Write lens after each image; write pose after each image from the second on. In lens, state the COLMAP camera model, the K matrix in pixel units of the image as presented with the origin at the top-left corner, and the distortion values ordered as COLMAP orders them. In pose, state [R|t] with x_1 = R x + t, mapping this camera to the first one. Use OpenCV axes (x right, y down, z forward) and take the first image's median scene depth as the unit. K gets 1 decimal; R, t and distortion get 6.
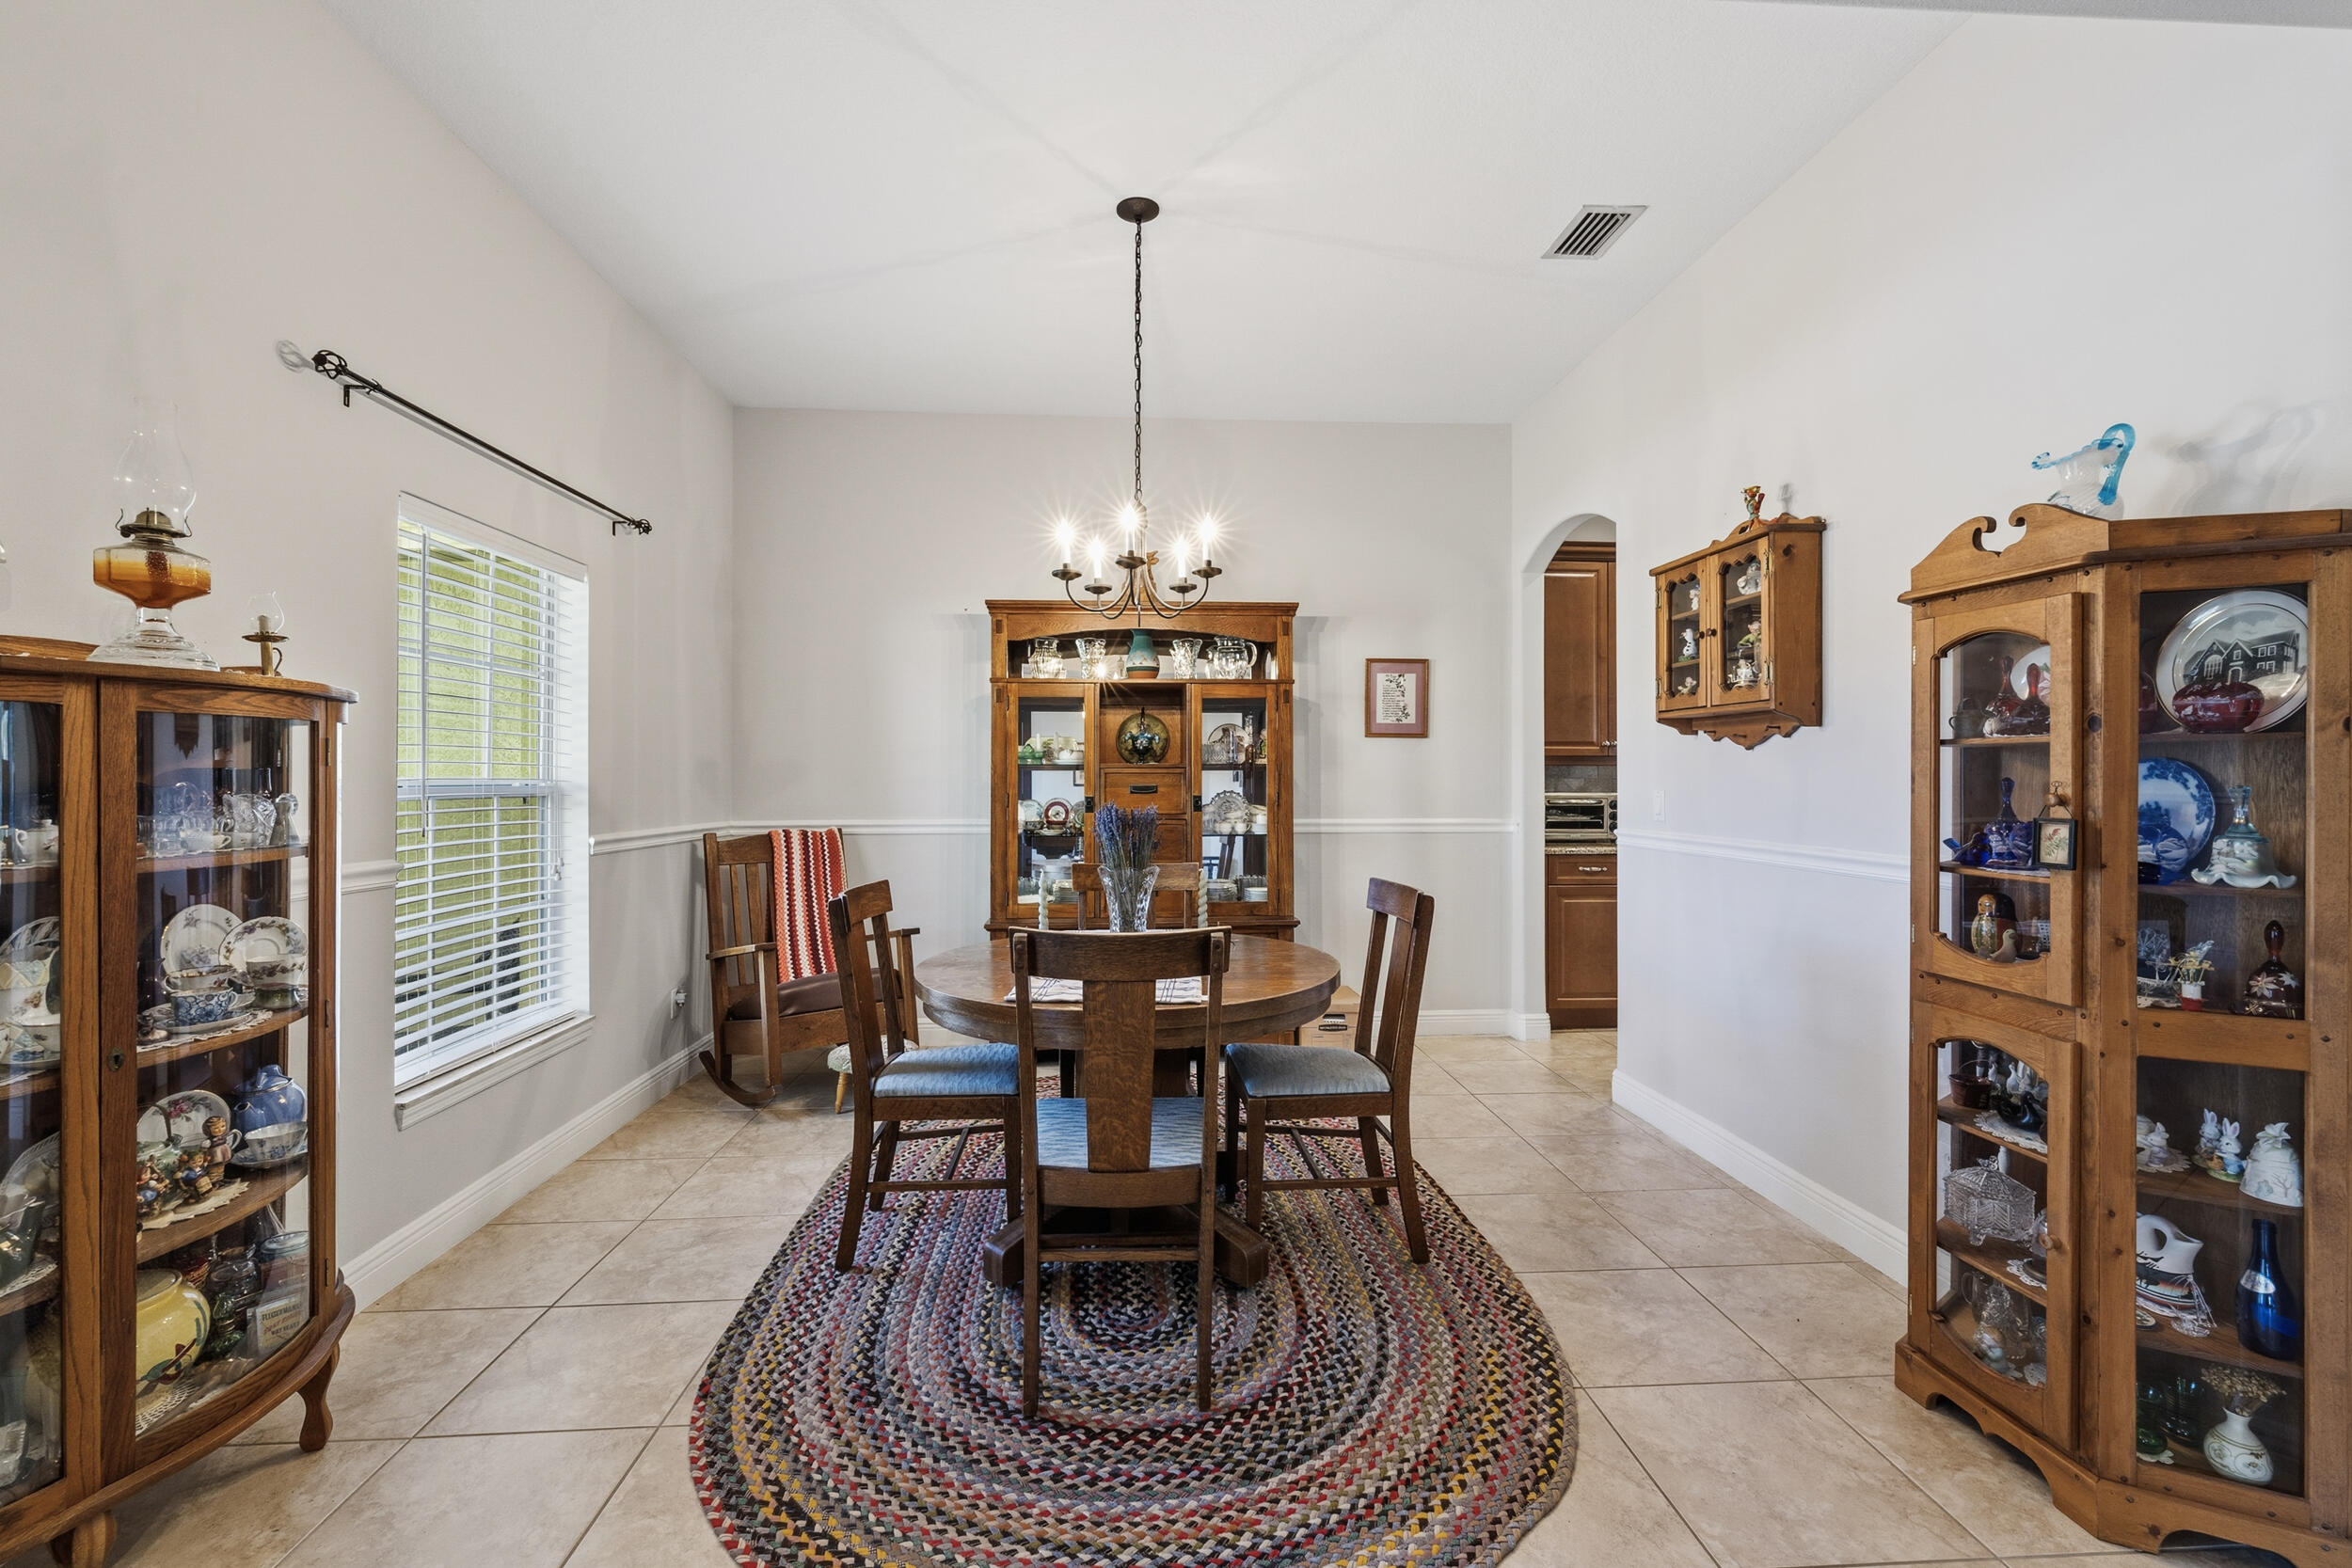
lens RADIAL K [[970.7, 0, 1174.6], [0, 970.7, 769.8], [0, 0, 1]] dist [-0.001108, 0.000367]
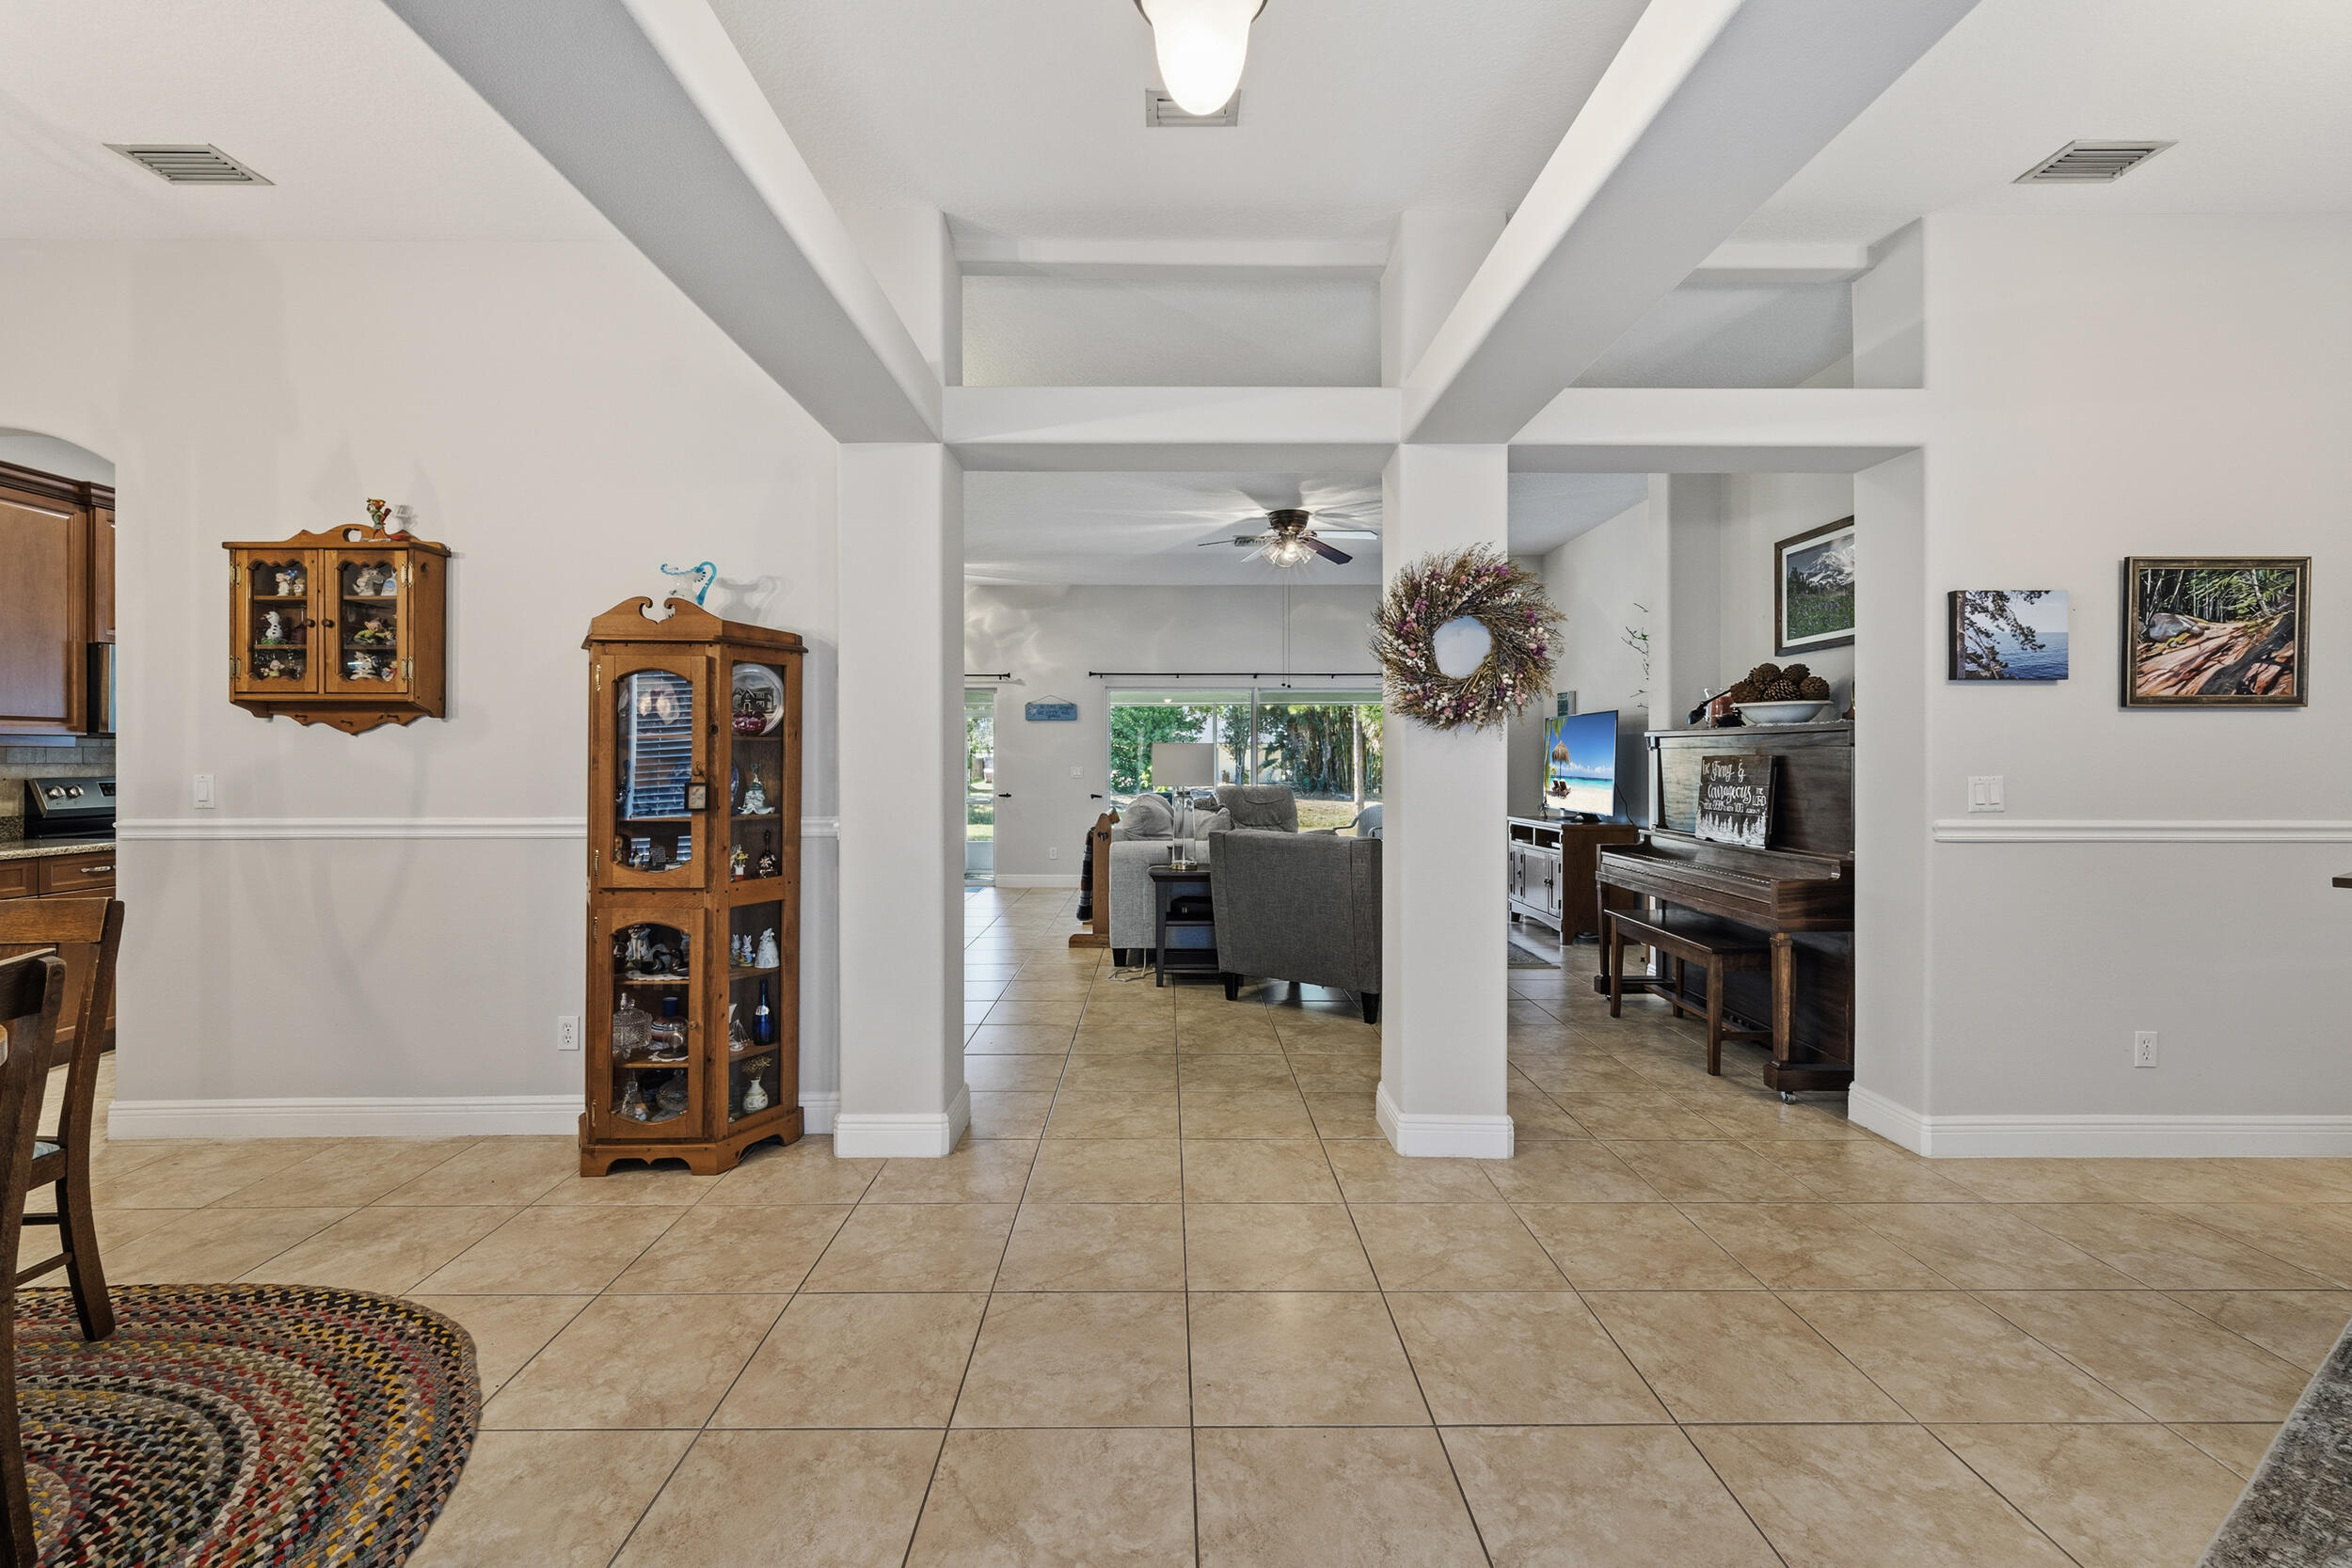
lens RADIAL K [[970.7, 0, 1170.1], [0, 970.7, 768.2], [0, 0, 1]] dist [-0.001108, 0.000367]
pose [[0.057723, -0.011122, 0.998271, -0.676895], [-0.004405, 0.999925, 0.011395, 0.000031], [-0.998323, -0.005056, 0.057669, 0.035721]]
